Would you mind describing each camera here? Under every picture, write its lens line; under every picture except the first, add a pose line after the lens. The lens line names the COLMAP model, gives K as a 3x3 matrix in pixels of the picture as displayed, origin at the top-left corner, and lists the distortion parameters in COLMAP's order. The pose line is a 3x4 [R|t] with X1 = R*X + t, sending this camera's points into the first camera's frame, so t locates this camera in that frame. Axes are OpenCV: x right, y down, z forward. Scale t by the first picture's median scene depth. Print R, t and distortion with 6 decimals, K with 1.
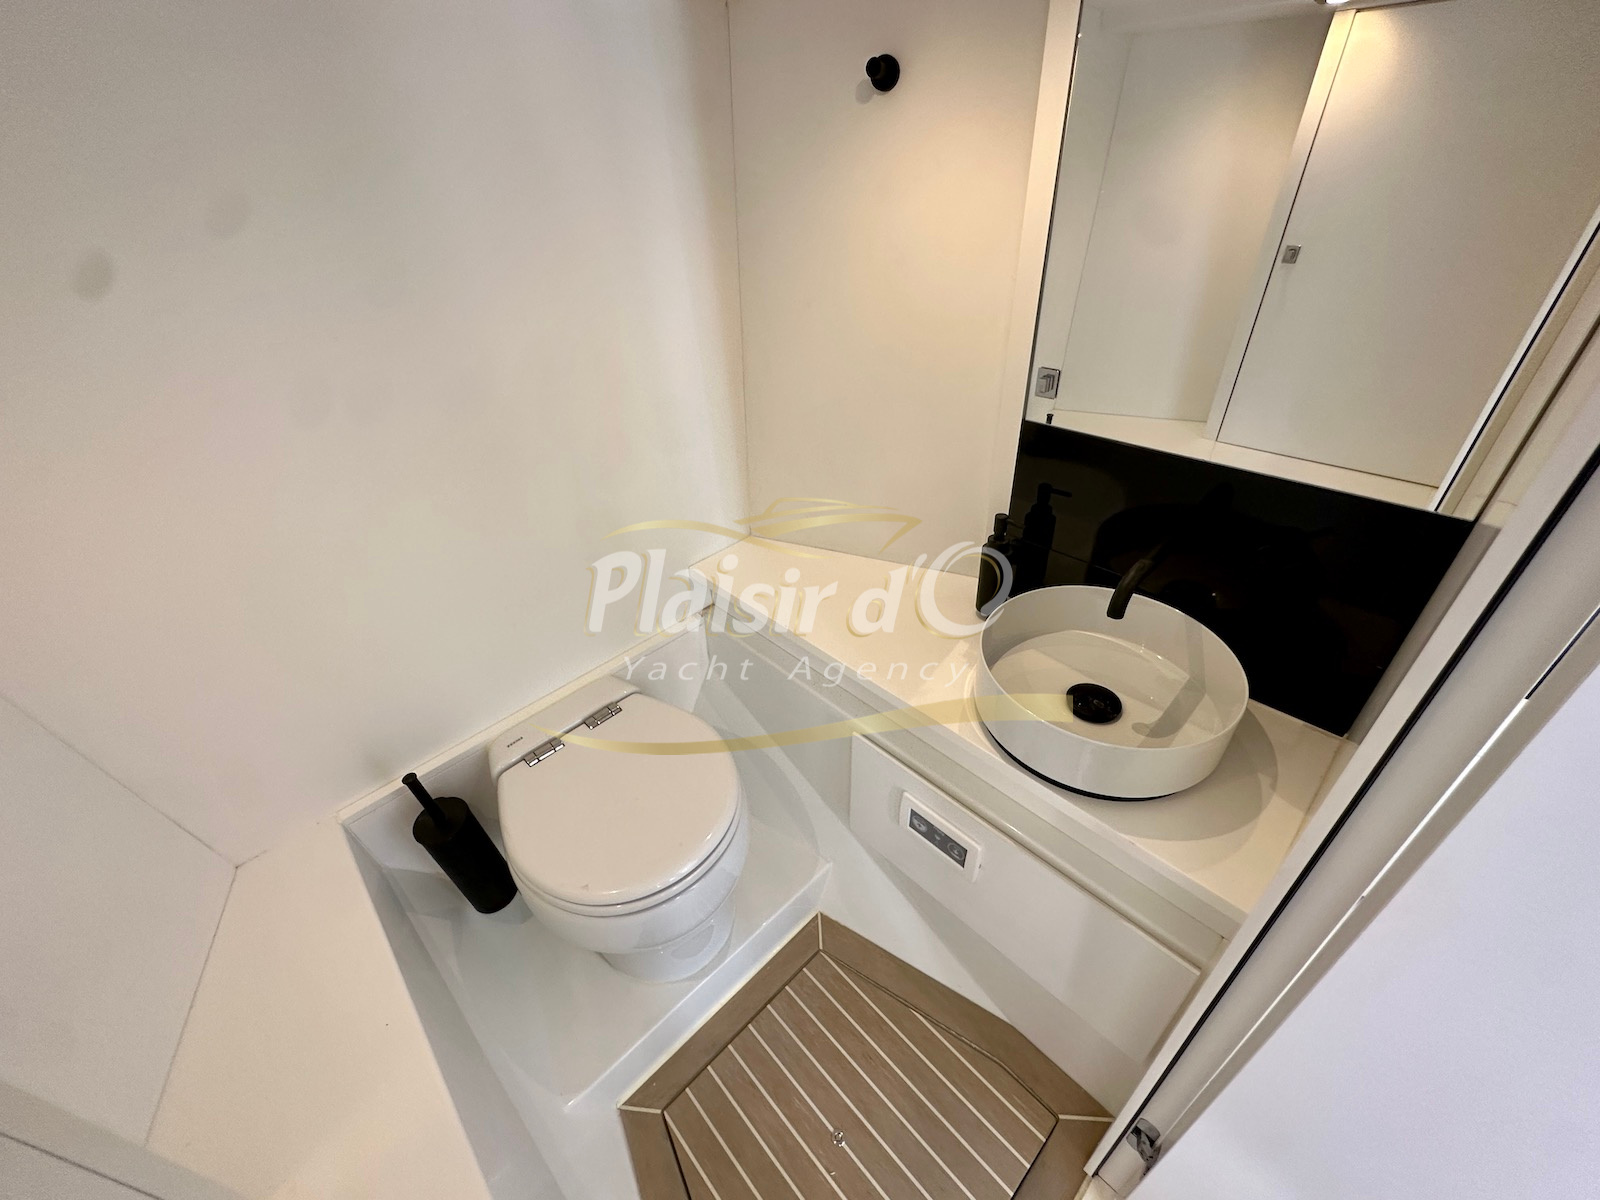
lens RADIAL K [[643.8, 0, 797.9], [0, 643.8, 598.8], [0, 0, 1]] dist [-0.000162, 0.000066]
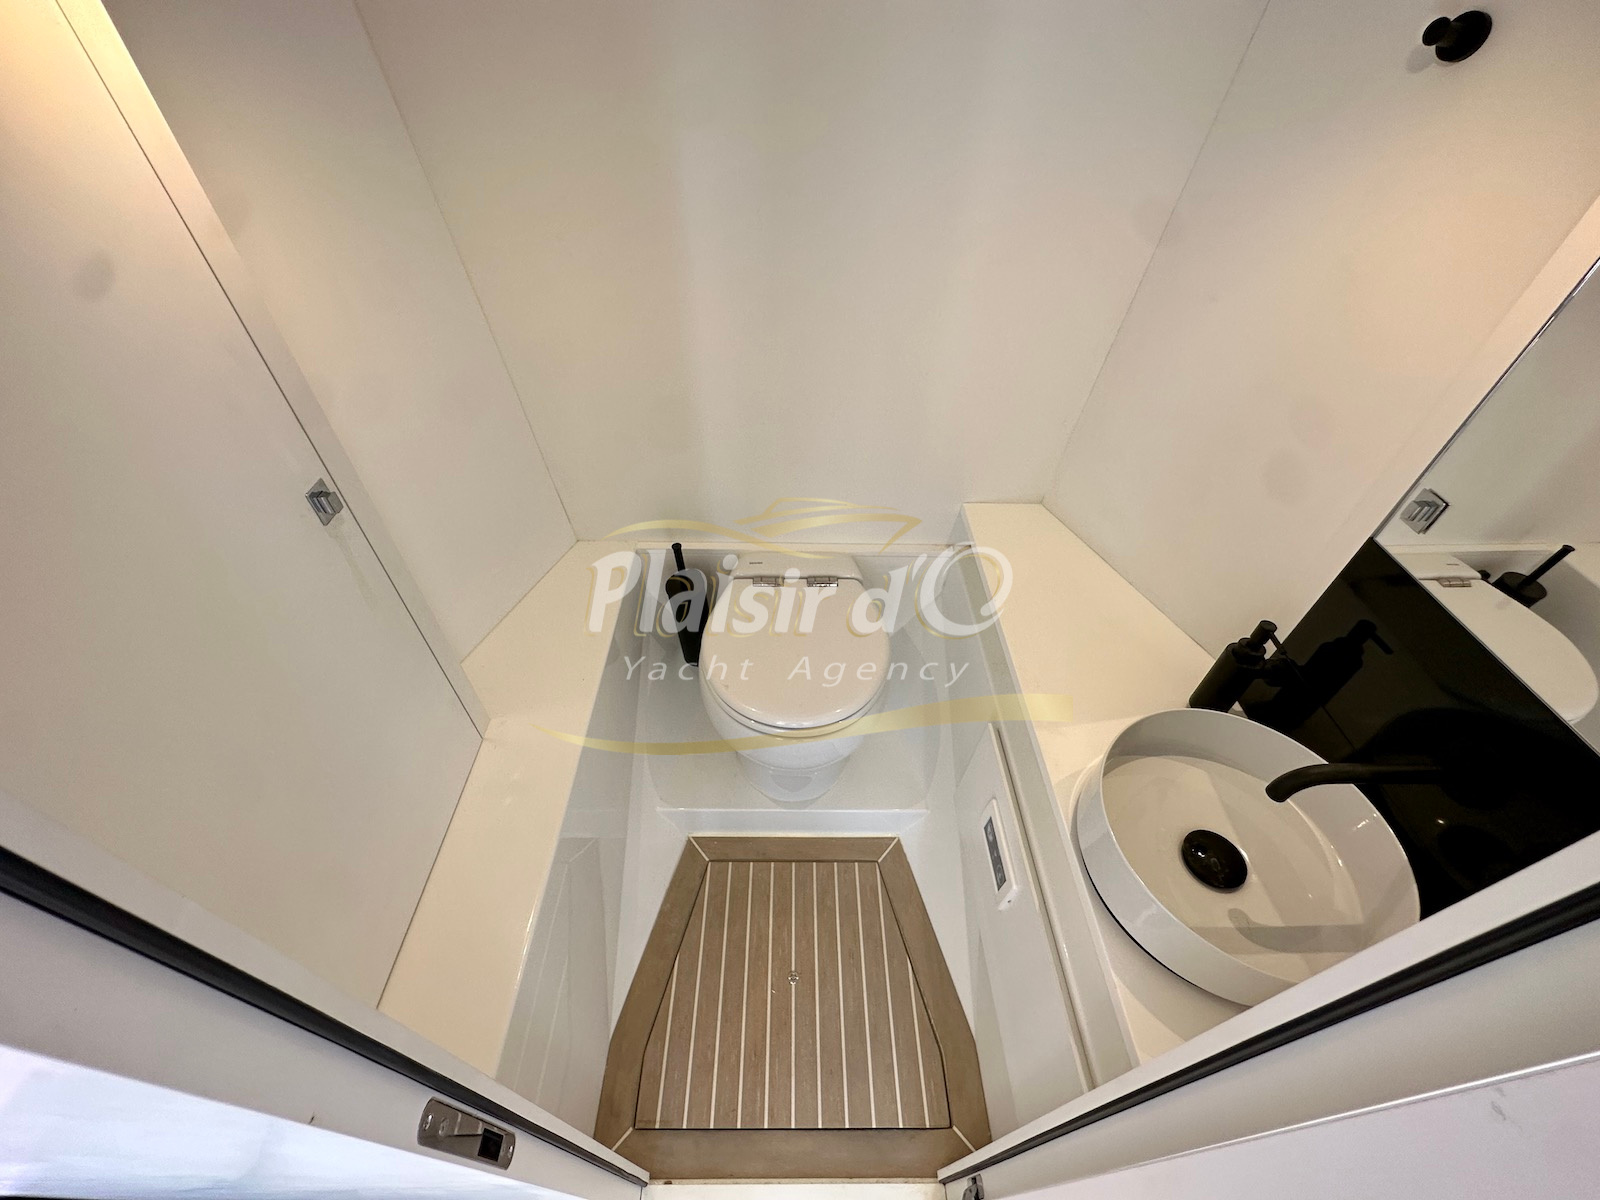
lens RADIAL K [[643.8, 0, 800.4], [0, 643.8, 600.3], [0, 0, 1]] dist [-0.000162, 0.000066]
pose [[0.728777, 0.533020, -0.429853, 0.212672], [-0.452285, 0.846027, 0.282271, -0.115456], [0.514124, -0.011297, 0.857642, -0.031069]]
